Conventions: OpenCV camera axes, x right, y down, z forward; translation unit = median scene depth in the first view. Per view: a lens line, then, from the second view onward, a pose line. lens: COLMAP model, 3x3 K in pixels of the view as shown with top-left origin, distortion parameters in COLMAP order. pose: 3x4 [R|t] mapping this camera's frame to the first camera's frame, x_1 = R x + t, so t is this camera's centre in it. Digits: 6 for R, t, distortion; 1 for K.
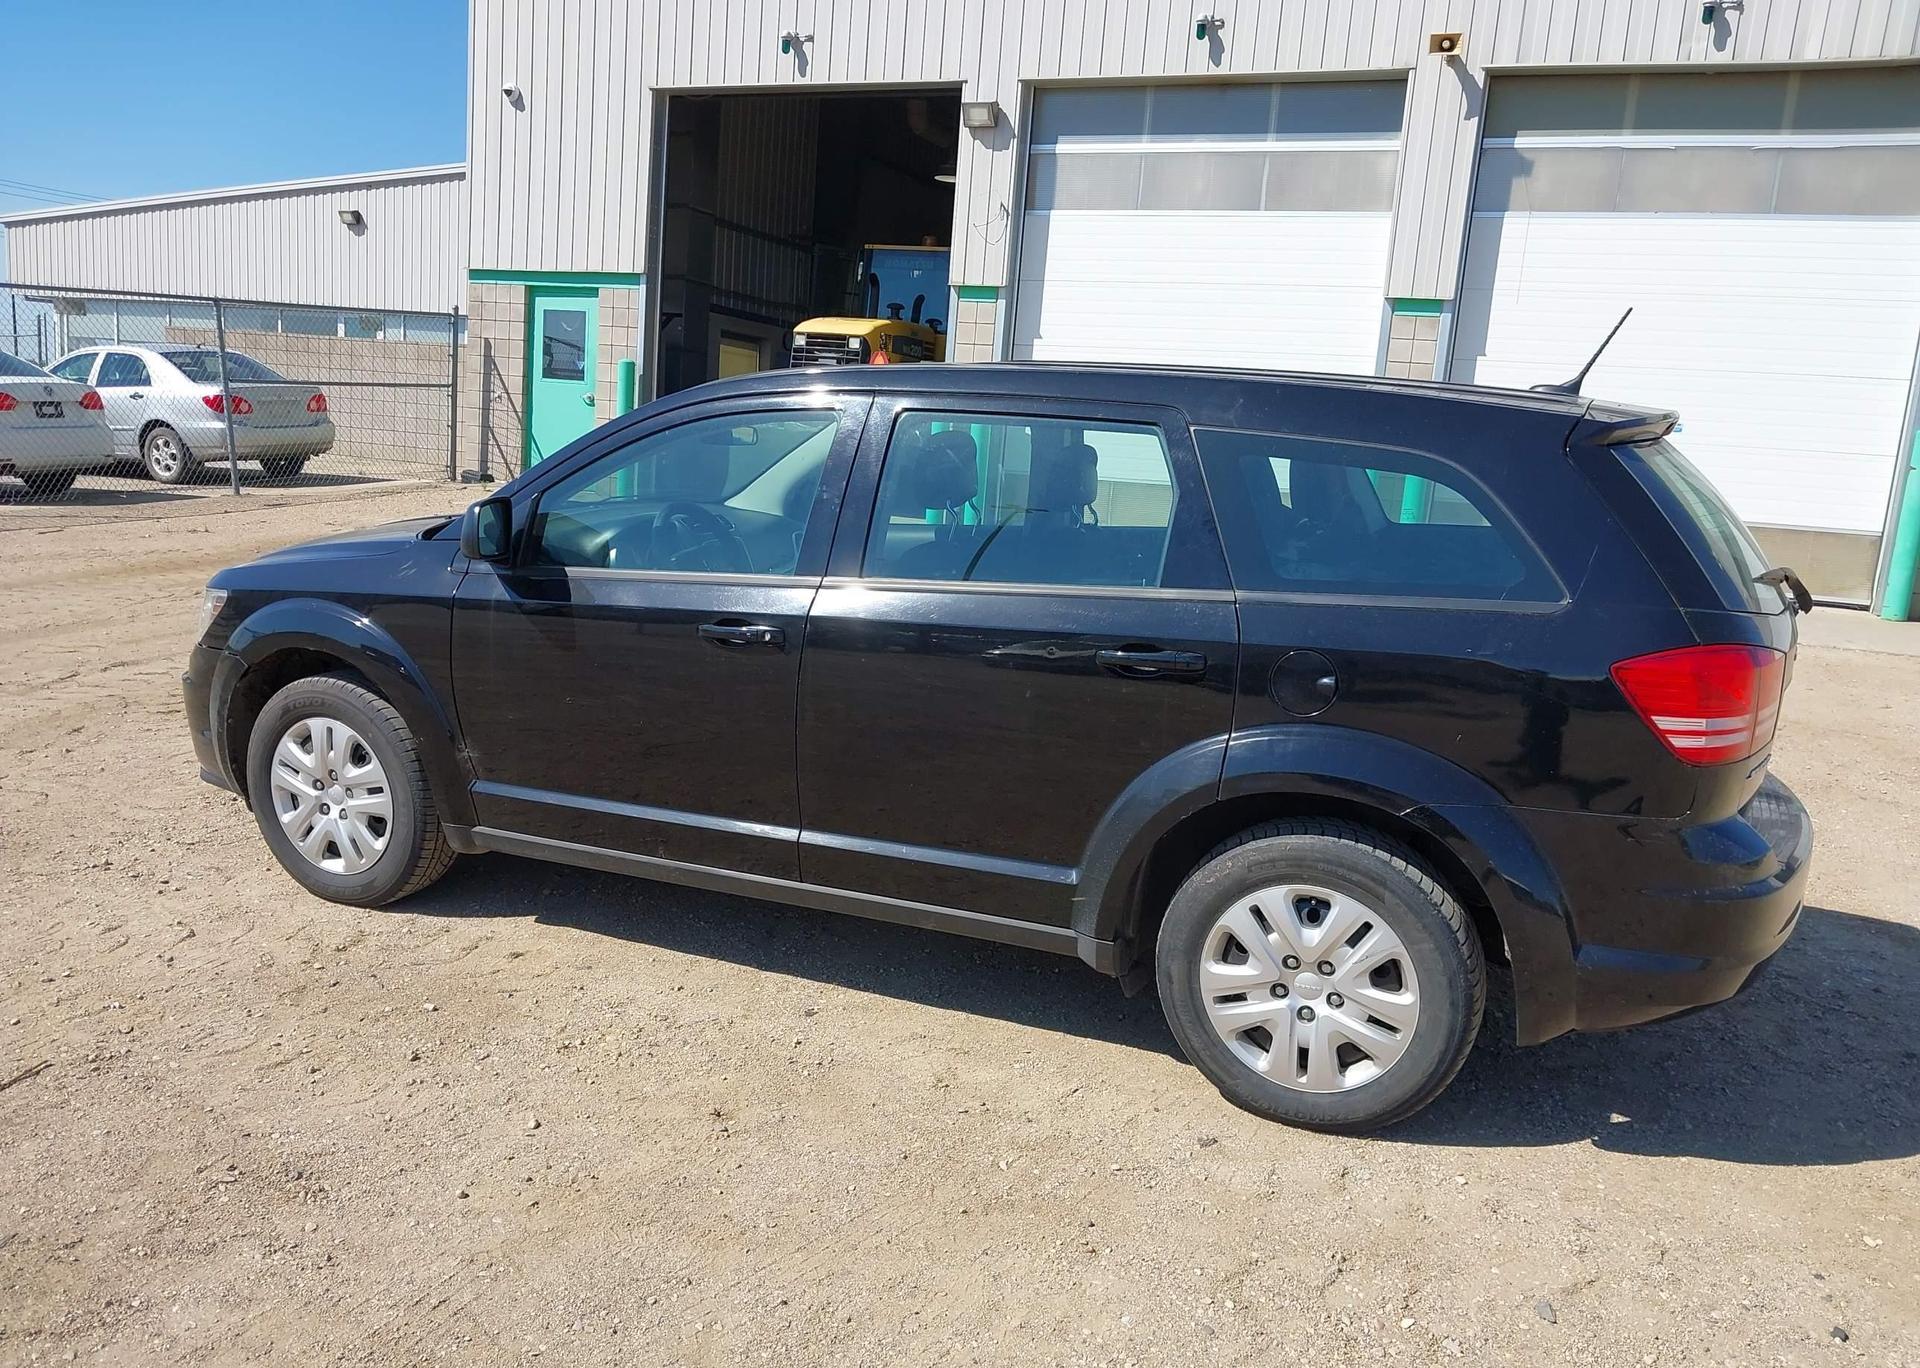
lens RADIAL K [[1513.9, 0, 943.2], [0, 1513.9, 687.2], [0, 0, 1]] dist [0.031992, -0.050650]
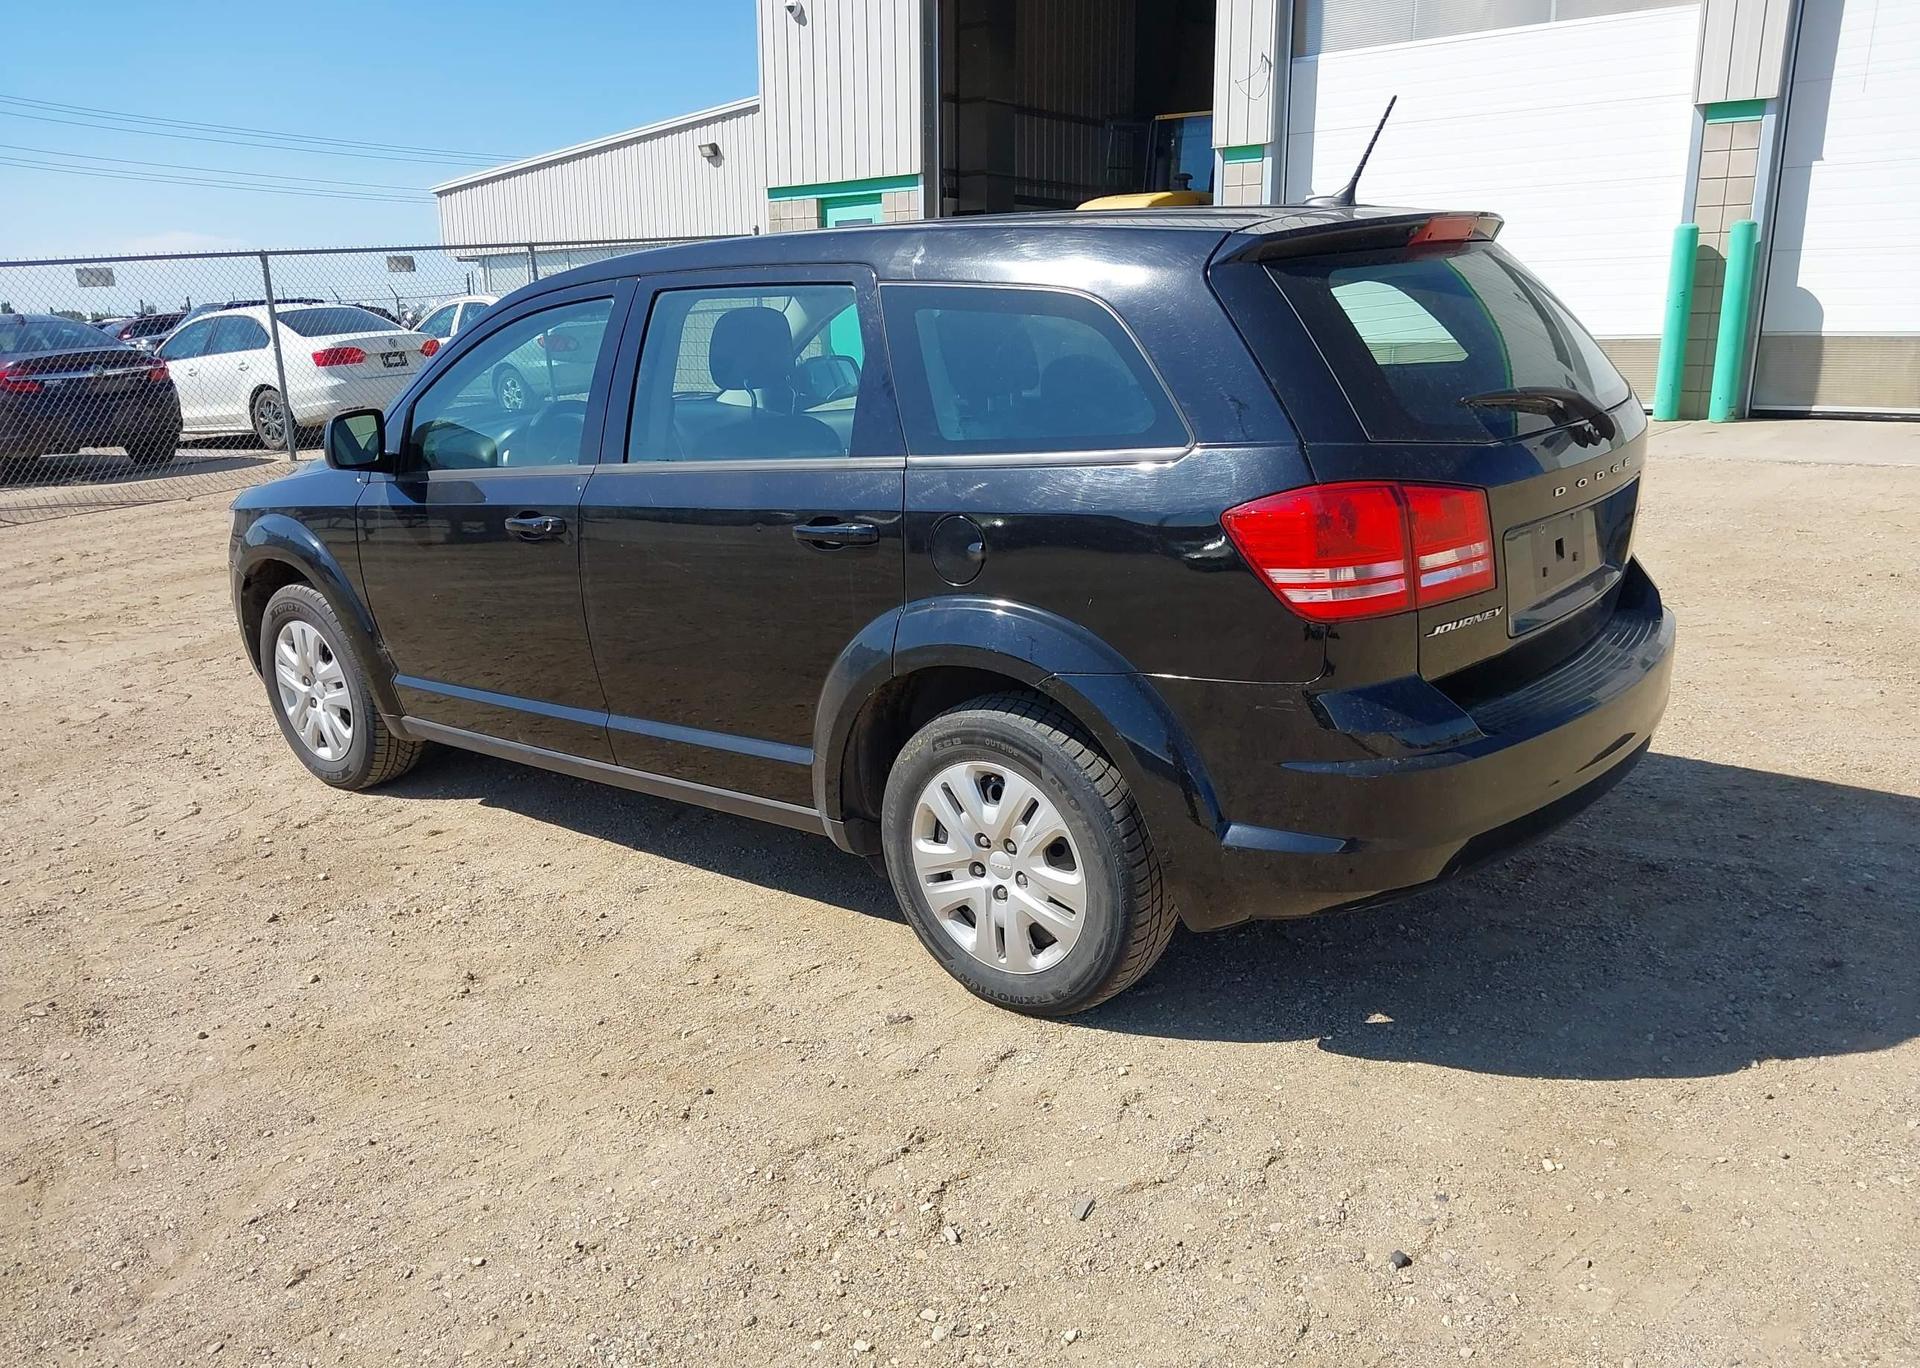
lens RADIAL K [[1513.9, 0, 943.2], [0, 1513.9, 687.2], [0, 0, 1]] dist [0.031992, -0.050650]
pose [[0.959384, -0.020279, -0.281372, 0.354339], [0.039605, 0.997217, 0.063166, 0.016379], [0.279308, -0.071744, 0.957518, 0.057327]]
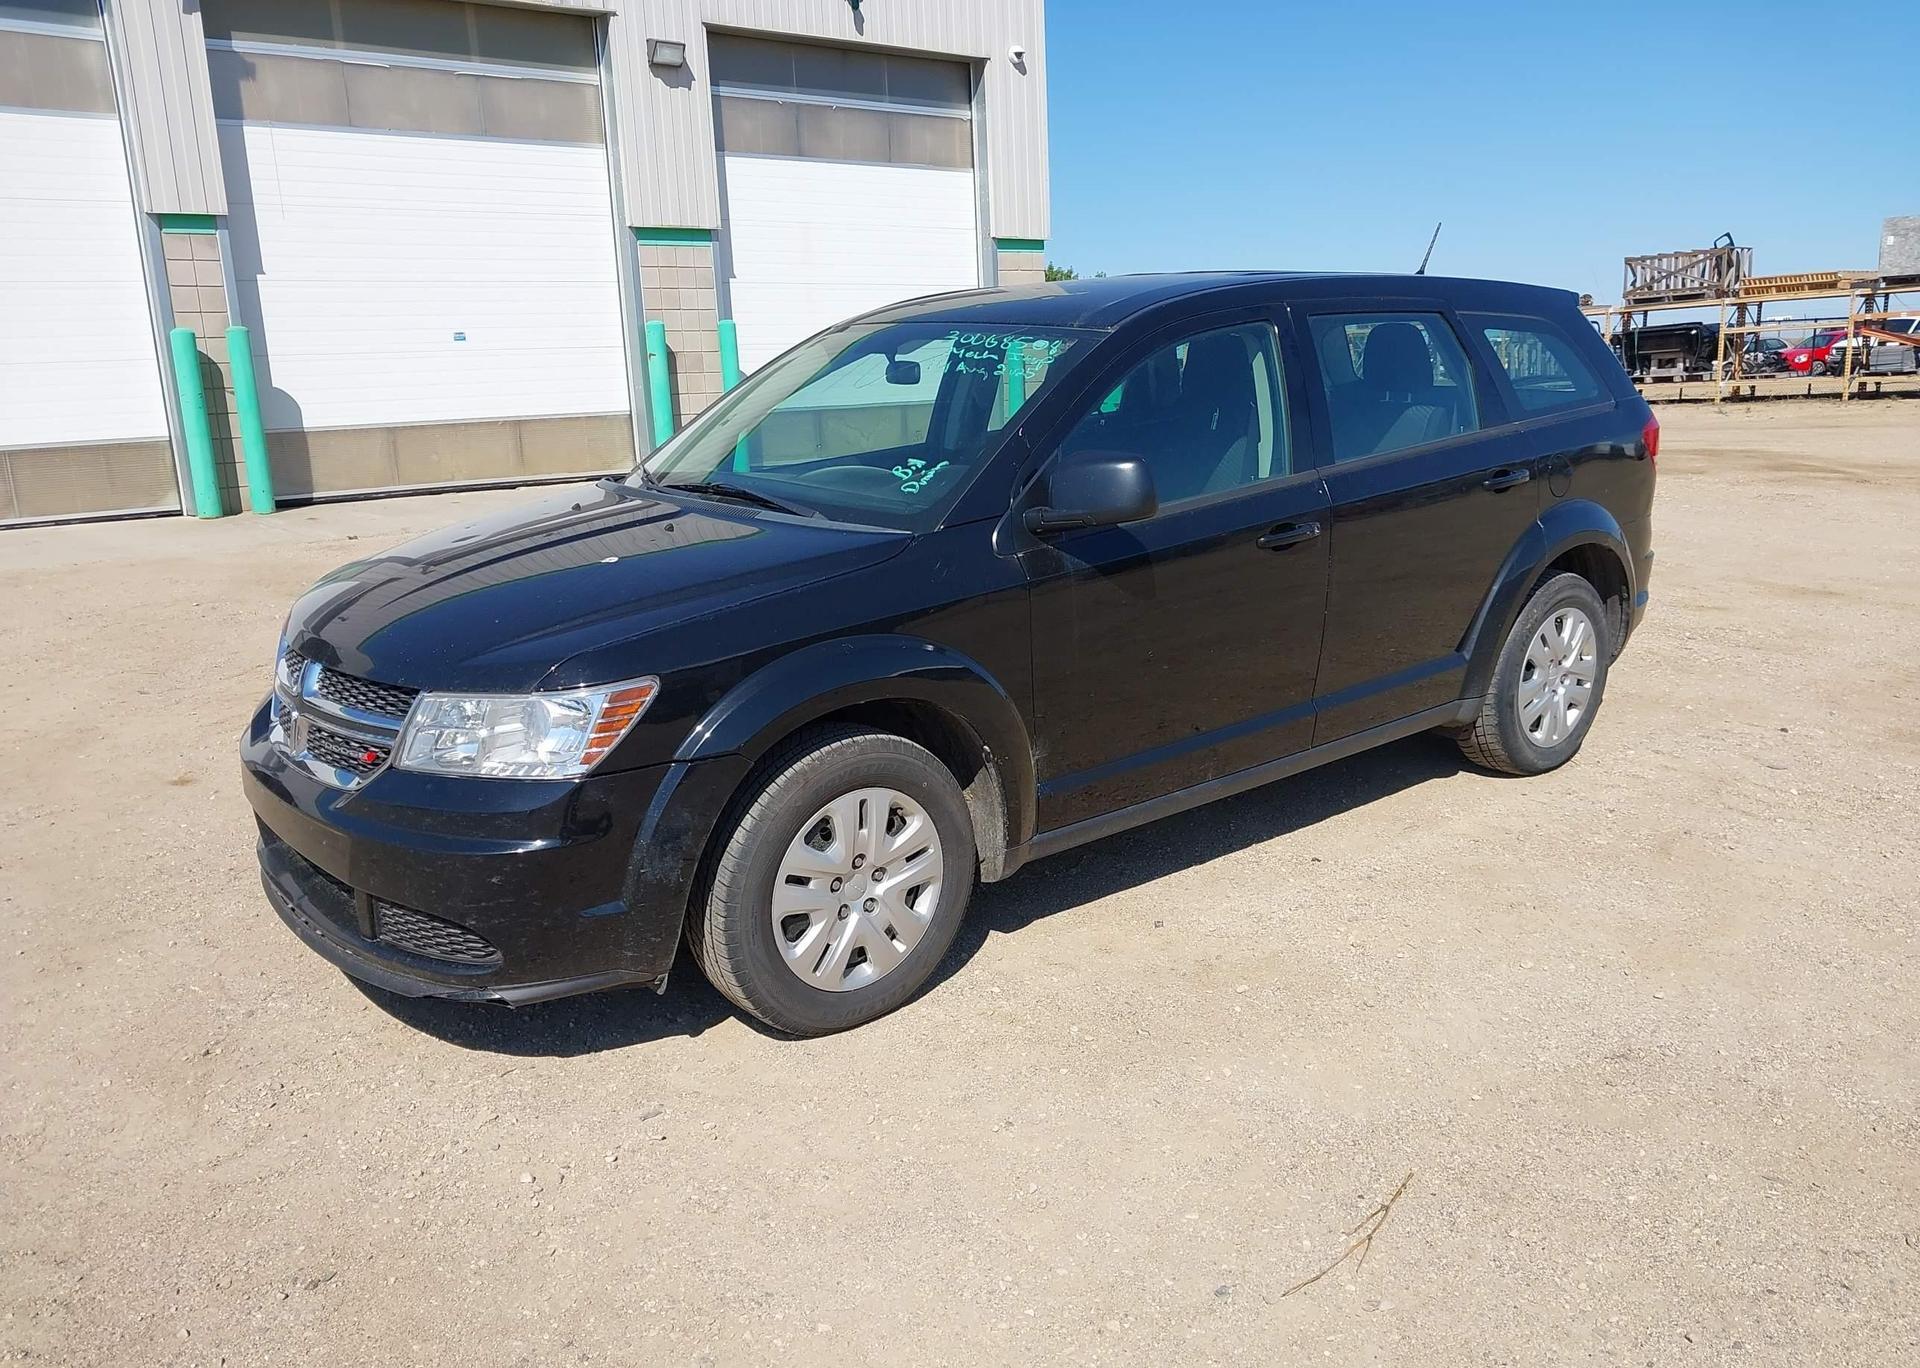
lens RADIAL K [[1513.9, 0, 943.2], [0, 1513.9, 687.2], [0, 0, 1]] dist [0.031992, -0.050650]
pose [[0.457578, -0.267547, 0.847963, -0.992913], [0.221260, 0.957921, 0.182845, -0.154350], [-0.861201, 0.103954, 0.497521, 0.570174]]
